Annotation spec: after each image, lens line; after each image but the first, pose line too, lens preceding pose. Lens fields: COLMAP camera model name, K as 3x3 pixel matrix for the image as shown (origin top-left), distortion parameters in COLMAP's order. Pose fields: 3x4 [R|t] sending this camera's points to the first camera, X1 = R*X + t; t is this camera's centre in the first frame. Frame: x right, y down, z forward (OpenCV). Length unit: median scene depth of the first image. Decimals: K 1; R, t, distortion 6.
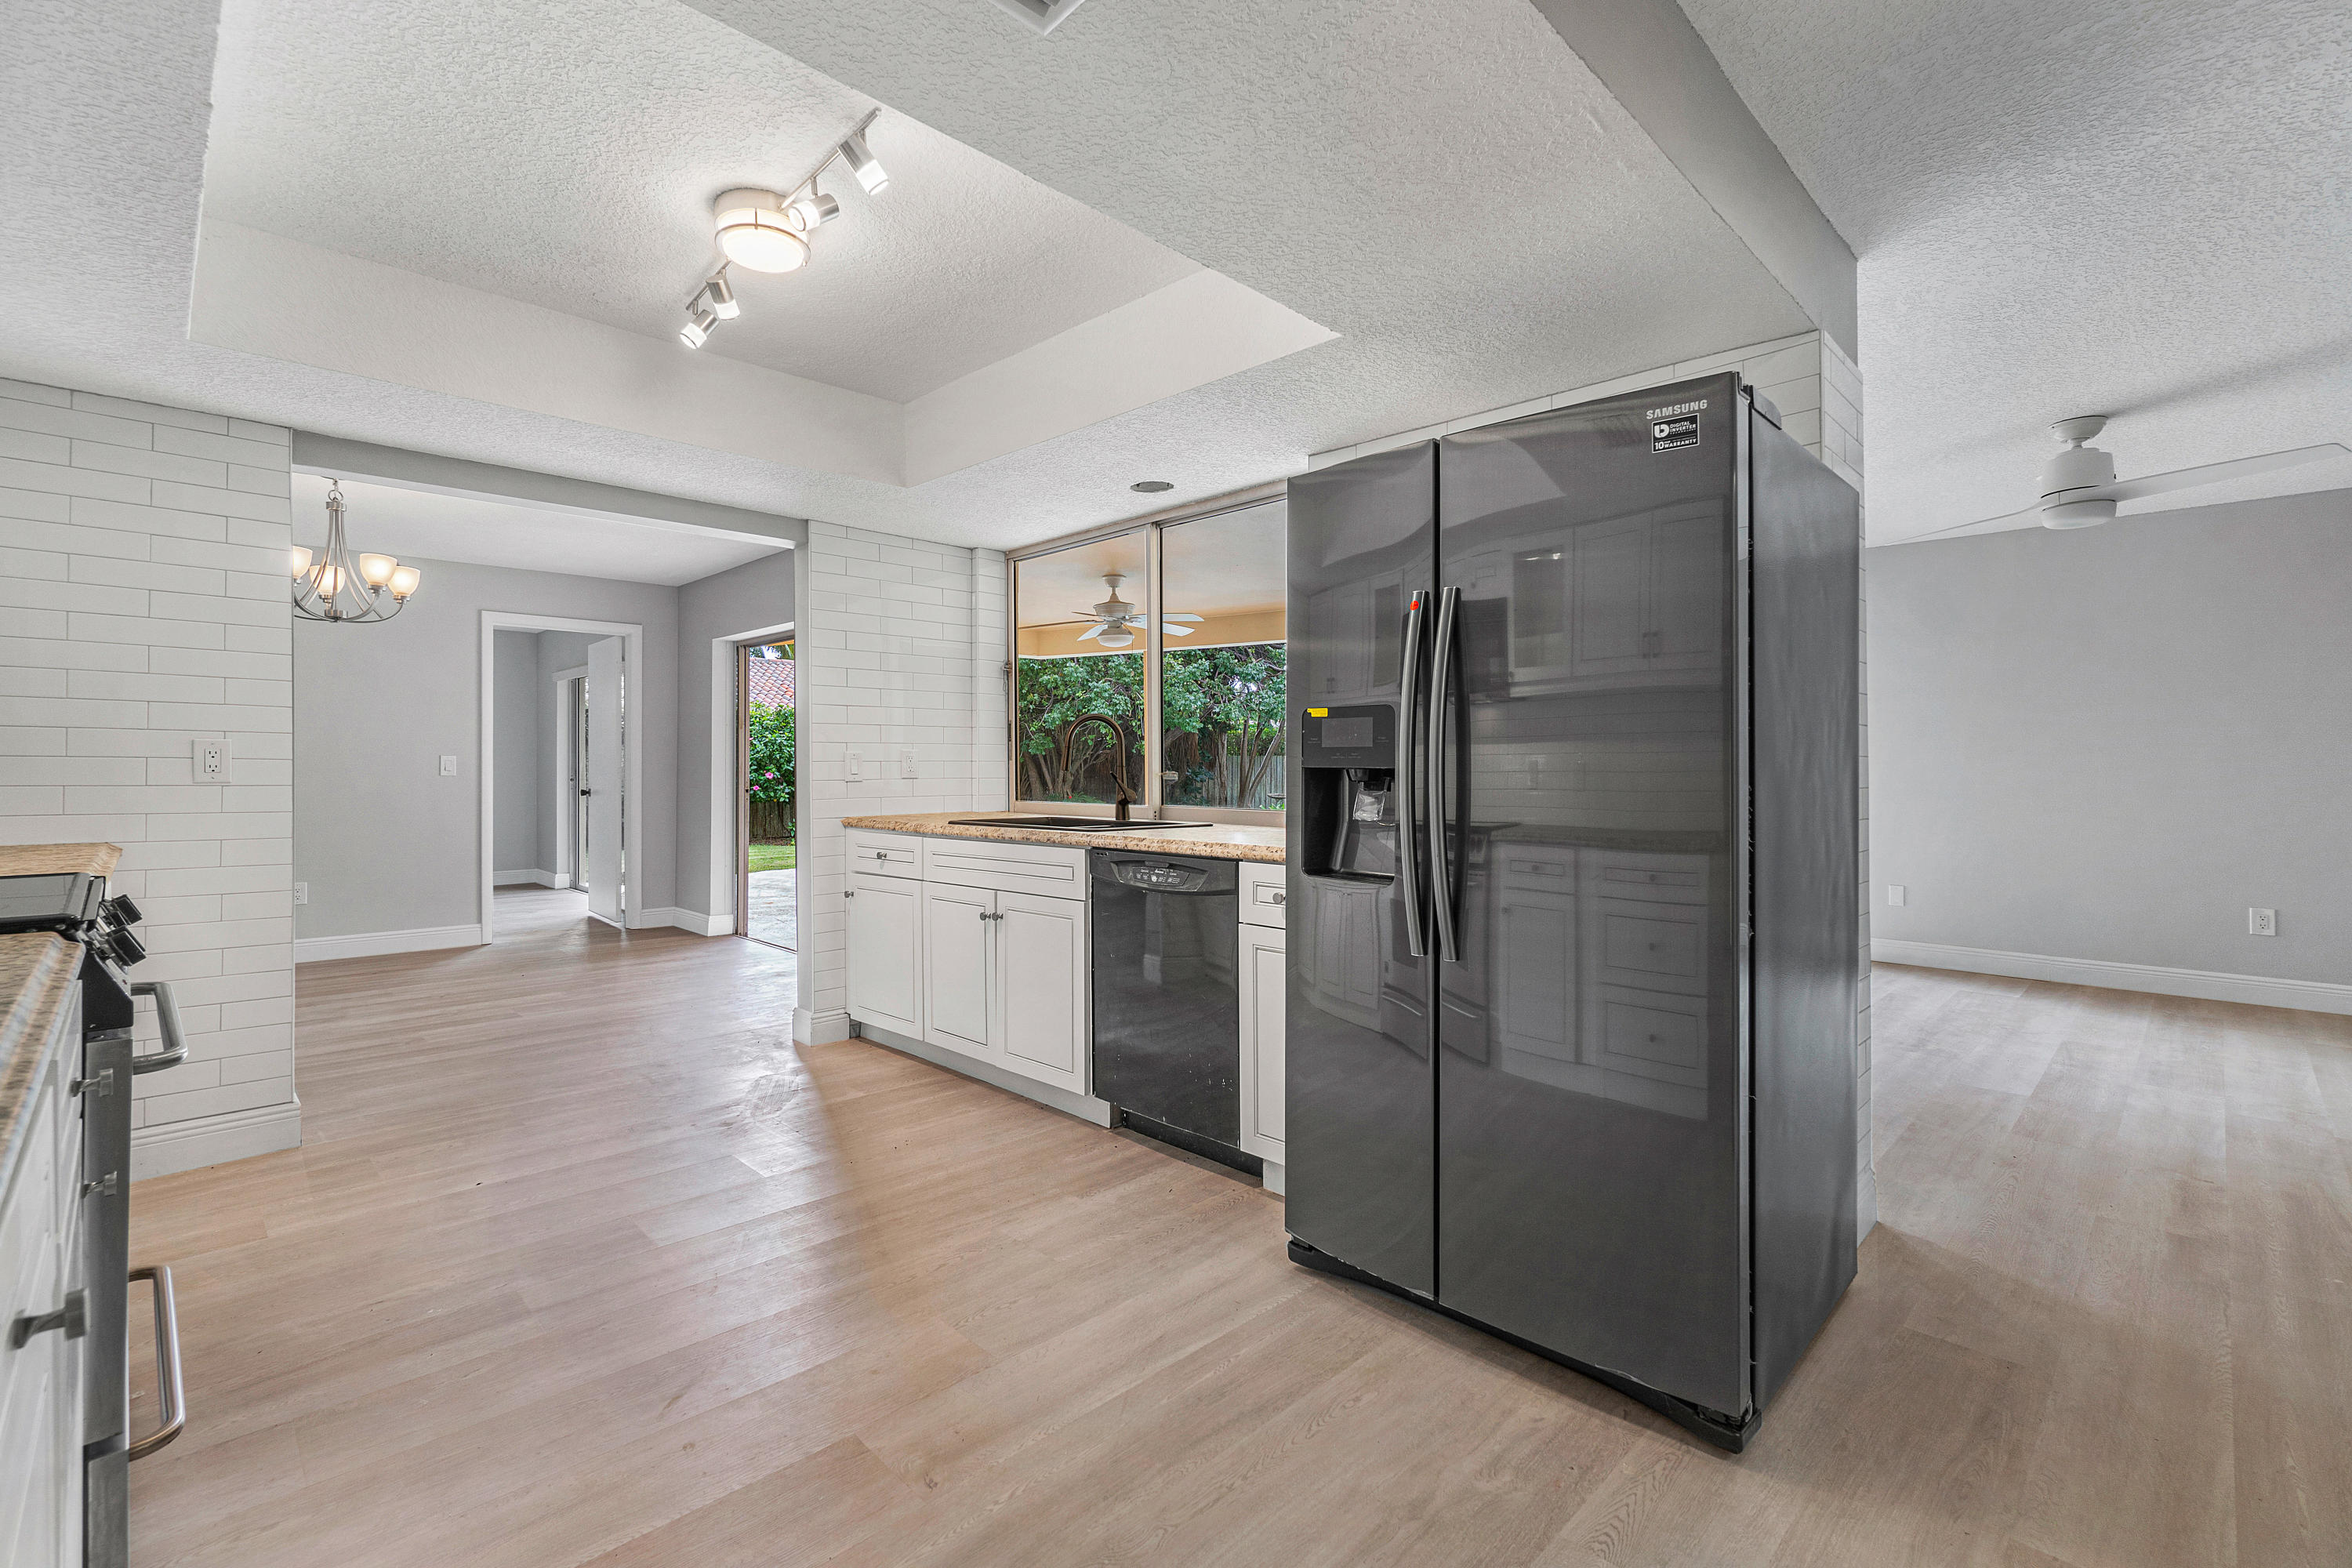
lens RADIAL K [[1021.9, 0, 1150.6], [0, 1021.9, 769.2], [0, 0, 1]] dist [0.002701, 0.000354]
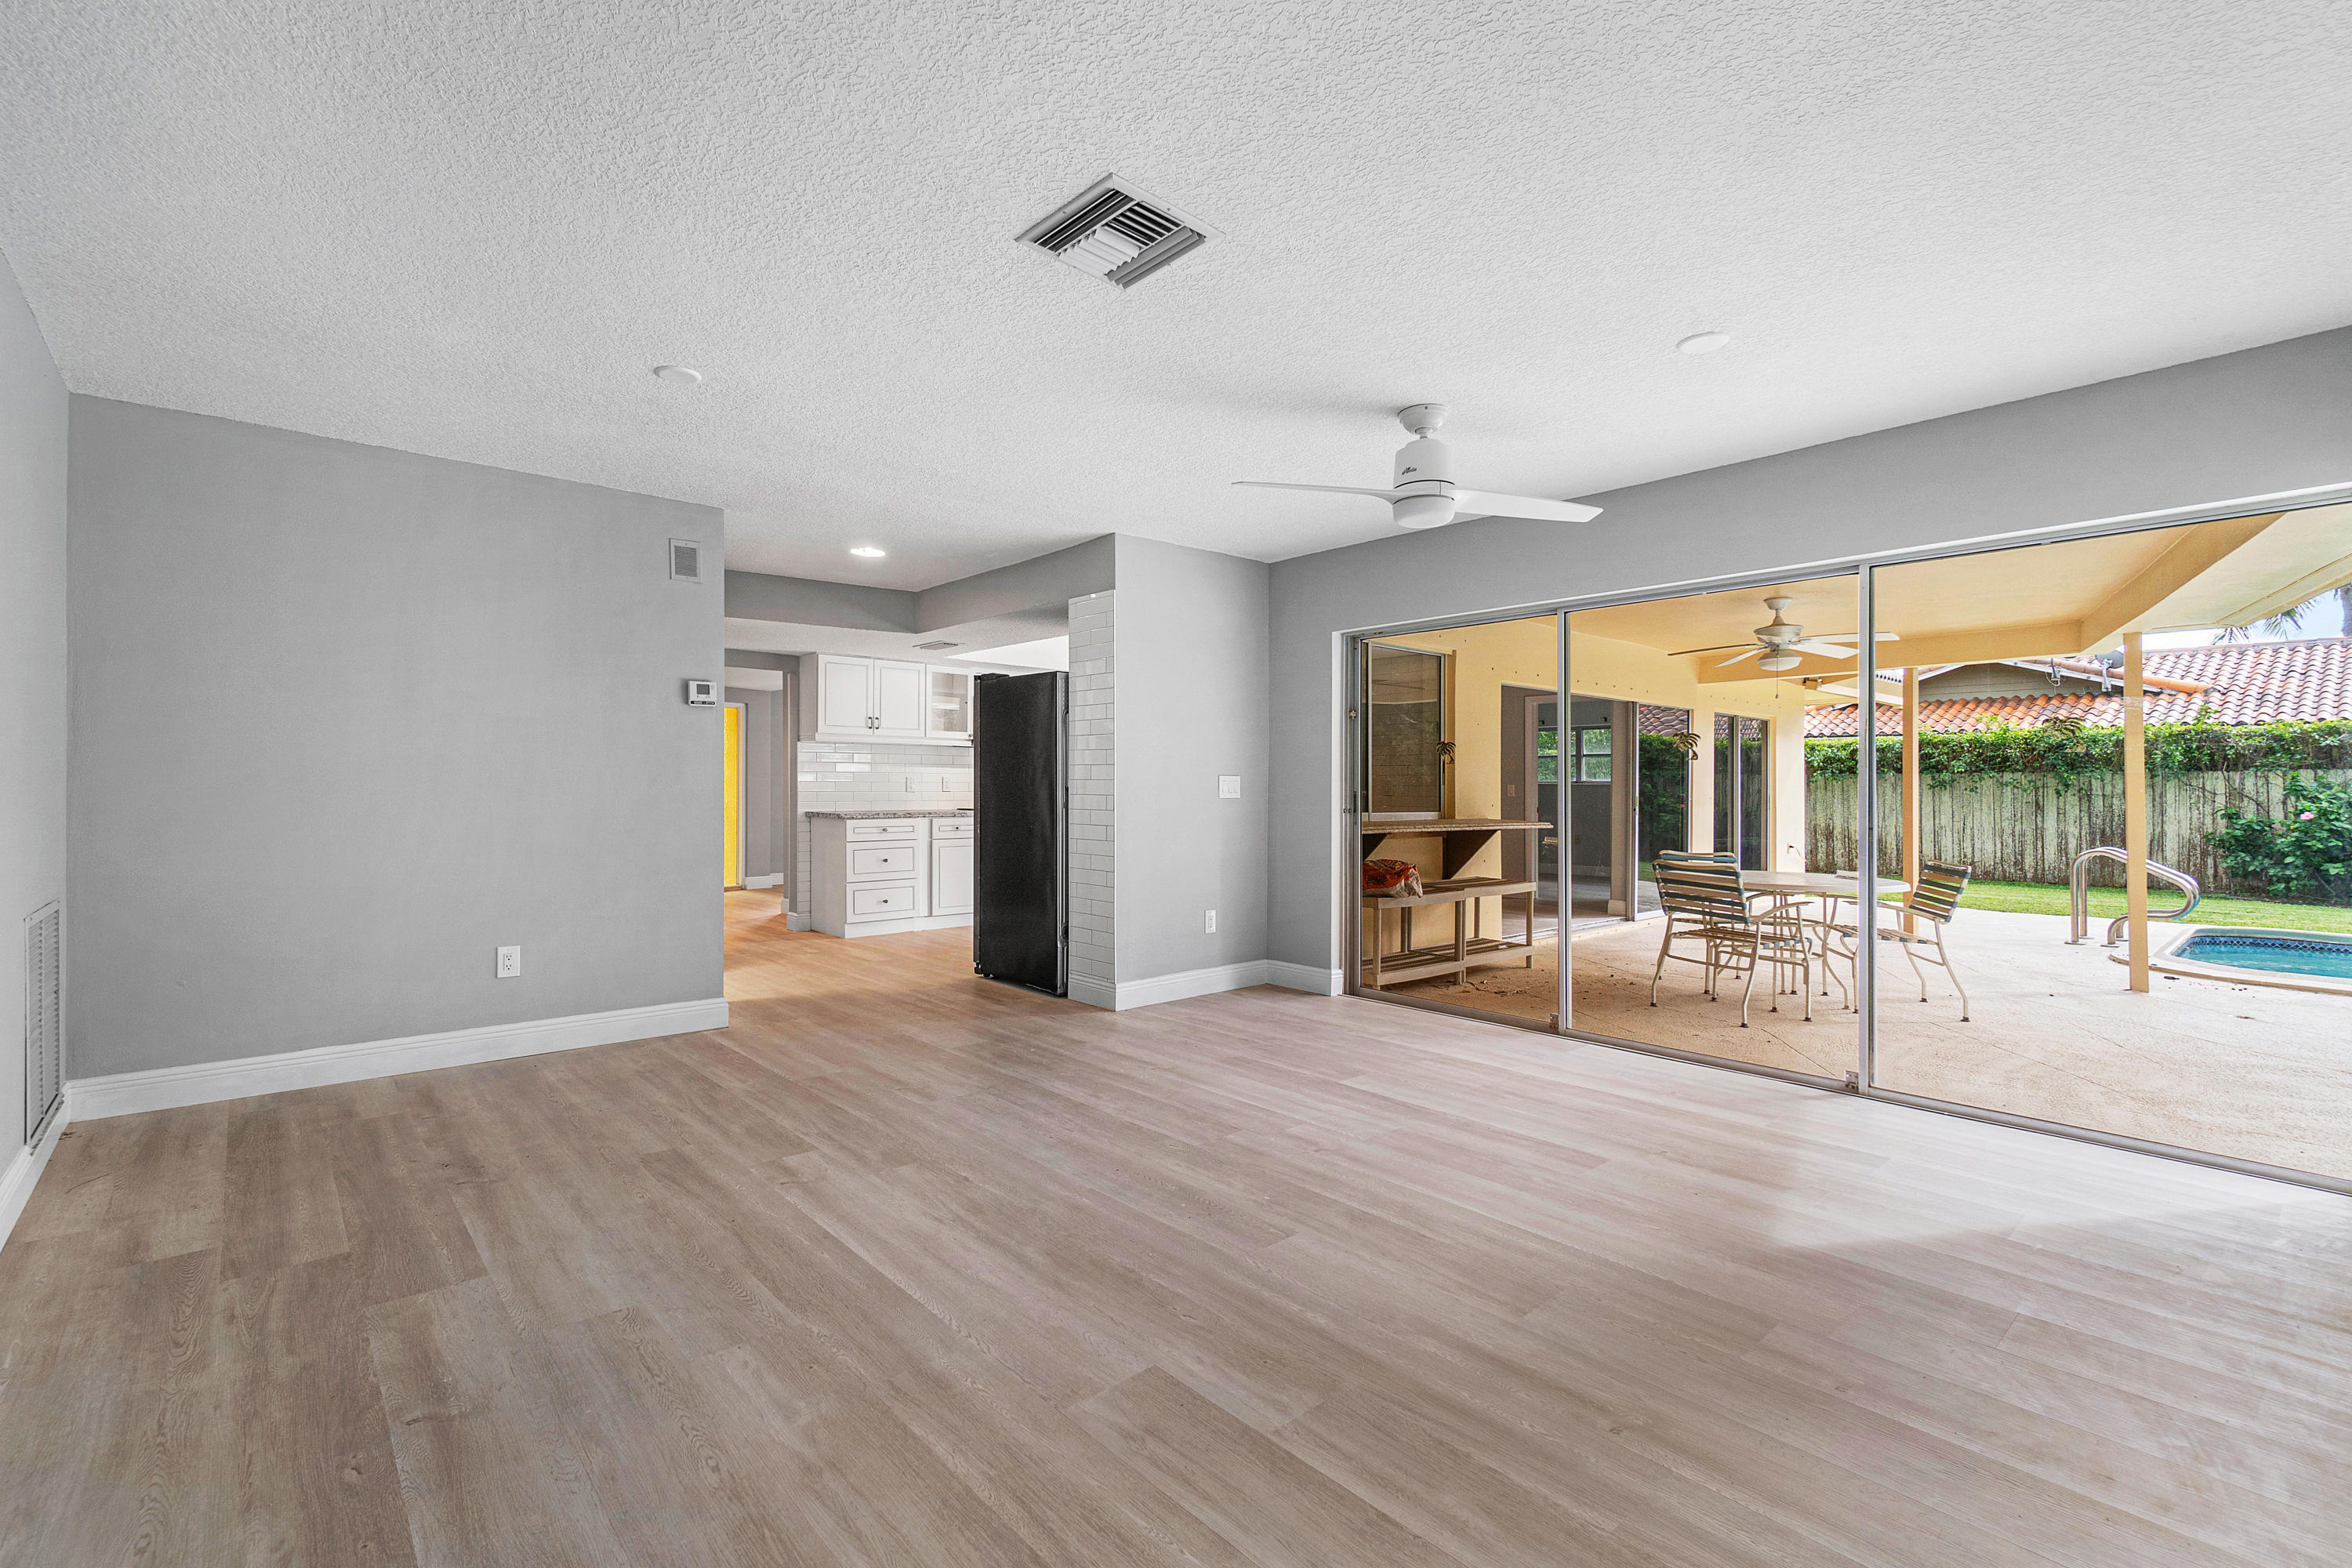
lens RADIAL K [[1021.9, 0, 1150.6], [0, 1021.9, 769.2], [0, 0, 1]] dist [0.002701, 0.000354]
pose [[-0.032679, -0.013490, -0.999375, 1.880994], [-0.006538, 0.999890, -0.013283, -0.007020], [0.999445, 0.006099, -0.032764, 0.782425]]
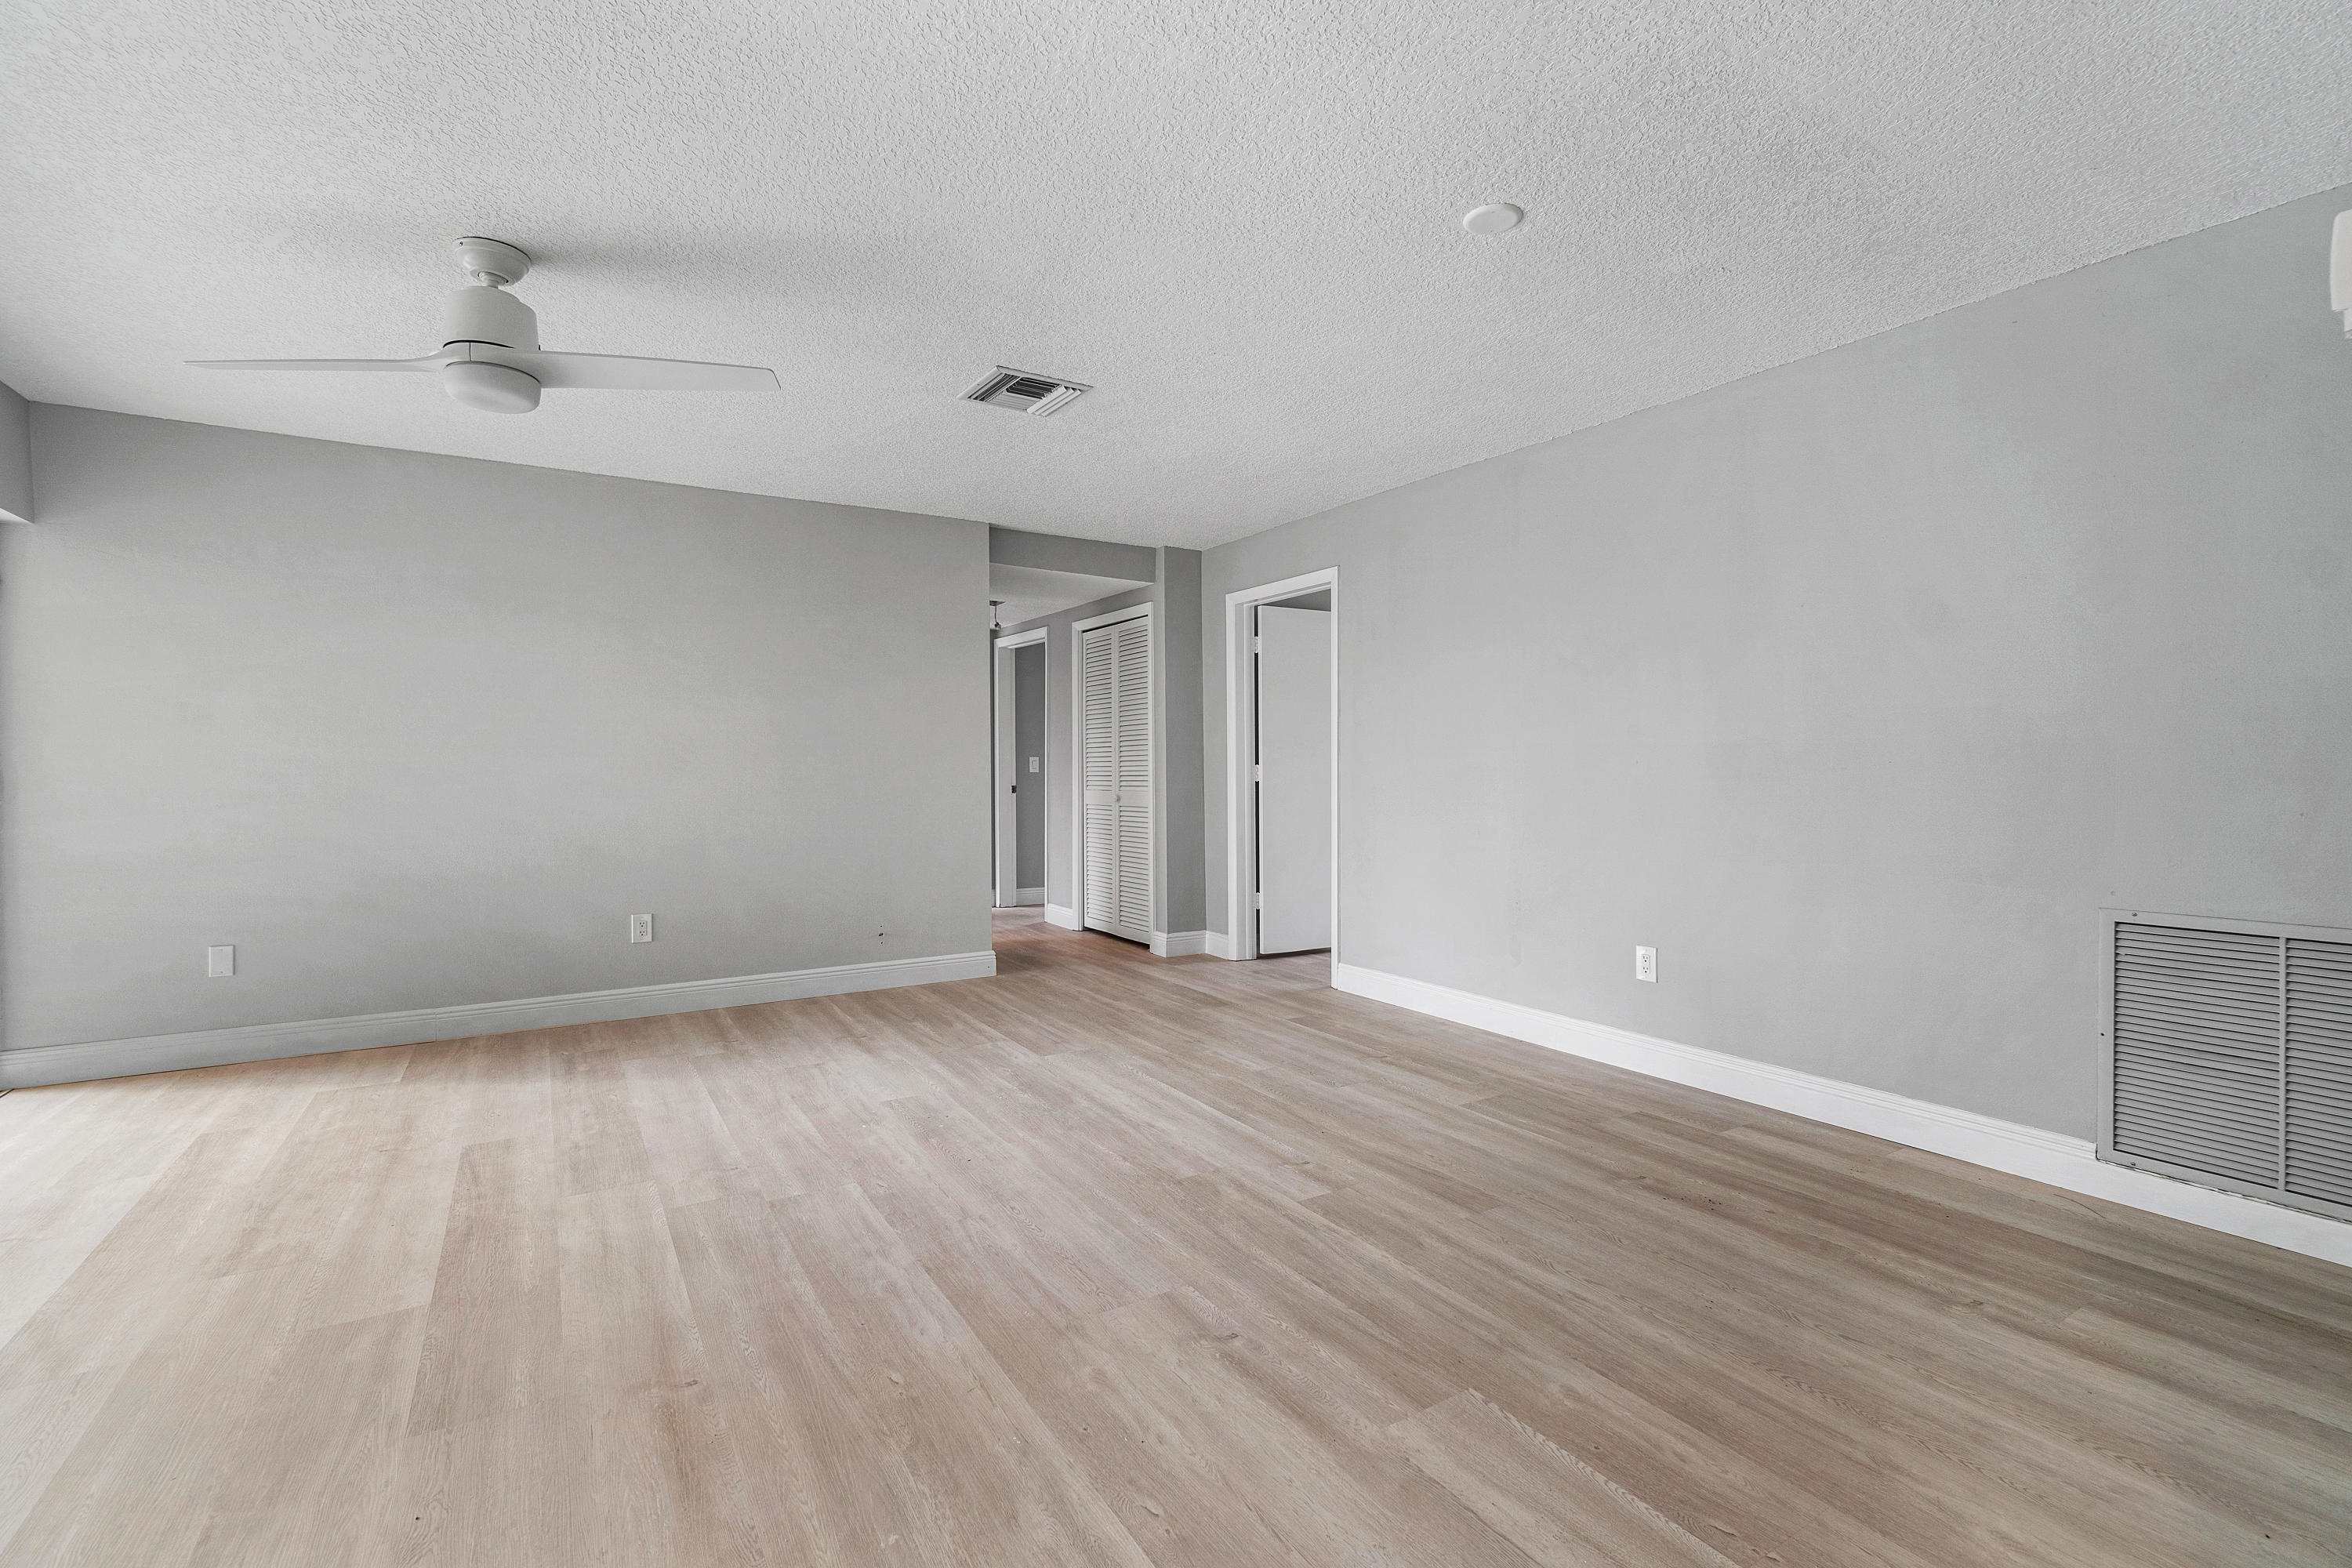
lens RADIAL K [[1021.9, 0, 1150.6], [0, 1021.9, 769.2], [0, 0, 1]] dist [0.002701, 0.000354]
pose [[0.221003, 0.004568, 0.975263, 0.341241], [-0.001090, 0.999990, -0.004437, 0.007216], [-0.975273, -0.000082, 0.221005, 0.426277]]
